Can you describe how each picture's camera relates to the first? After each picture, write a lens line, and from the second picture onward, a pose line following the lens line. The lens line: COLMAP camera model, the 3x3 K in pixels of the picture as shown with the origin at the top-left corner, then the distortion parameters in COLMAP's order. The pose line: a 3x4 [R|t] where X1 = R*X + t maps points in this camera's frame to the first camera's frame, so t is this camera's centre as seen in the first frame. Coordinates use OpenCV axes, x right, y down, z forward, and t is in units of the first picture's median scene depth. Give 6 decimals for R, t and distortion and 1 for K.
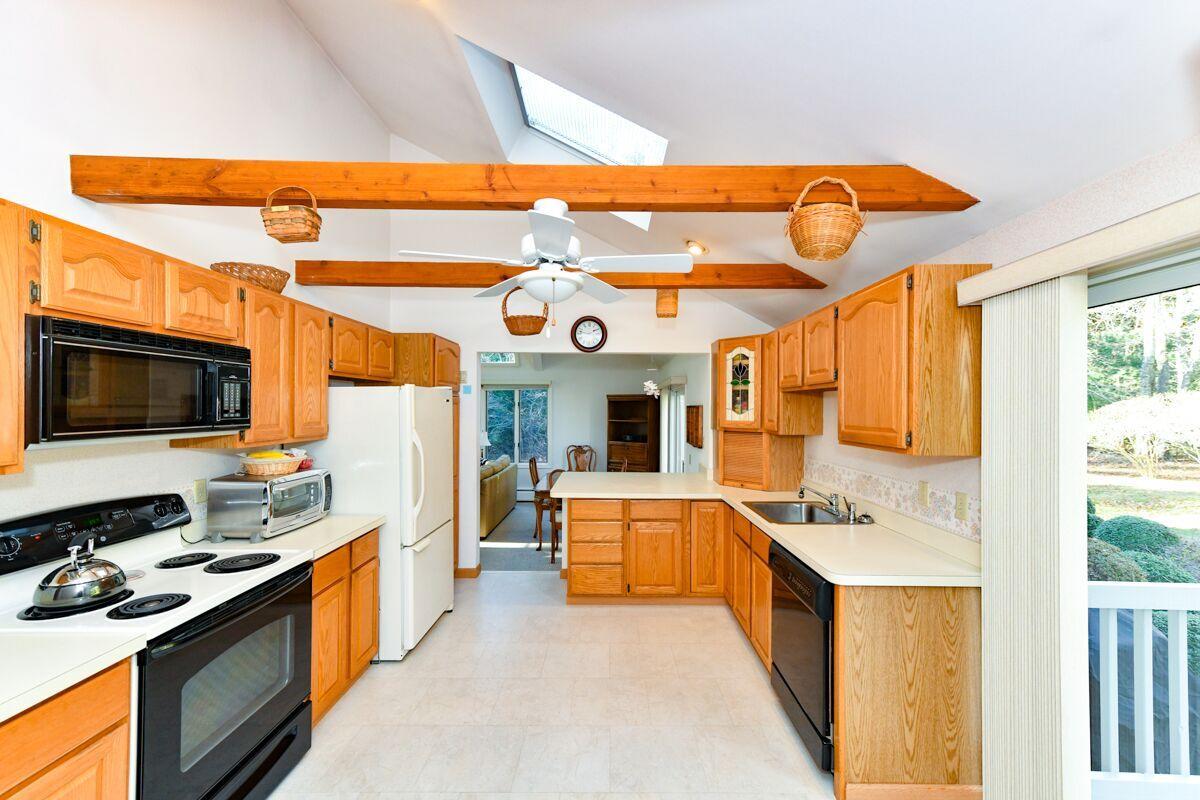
lens RADIAL K [[497.6, 0, 592.3], [0, 497.6, 408.4], [0, 0, 1]] dist [0.011325, -0.000650]
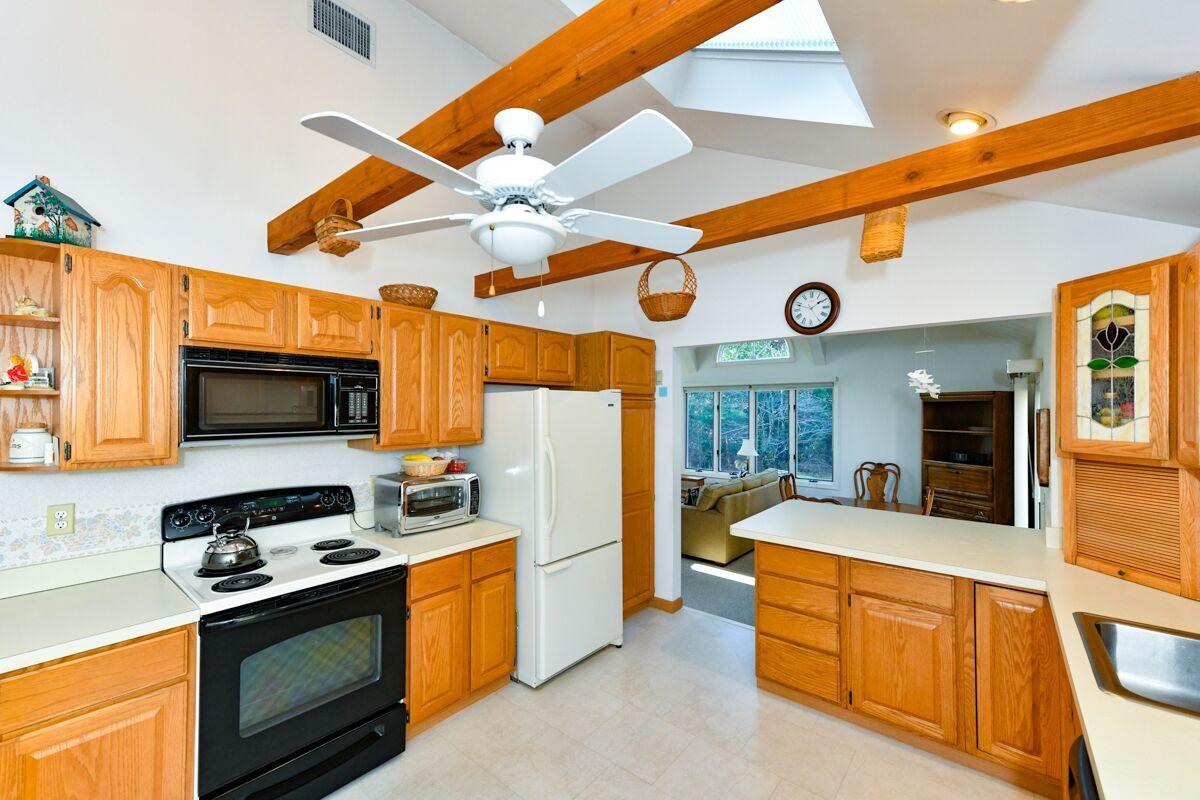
lens RADIAL K [[497.6, 0, 556.6], [0, 497.6, 407.1], [0, 0, 1]] dist [0.011325, -0.000650]
pose [[0.757145, -0.005928, -0.653220, 0.254505], [0.000644, 0.999965, -0.008328, -0.006251], [0.653246, 0.005885, 0.757123, 0.327278]]
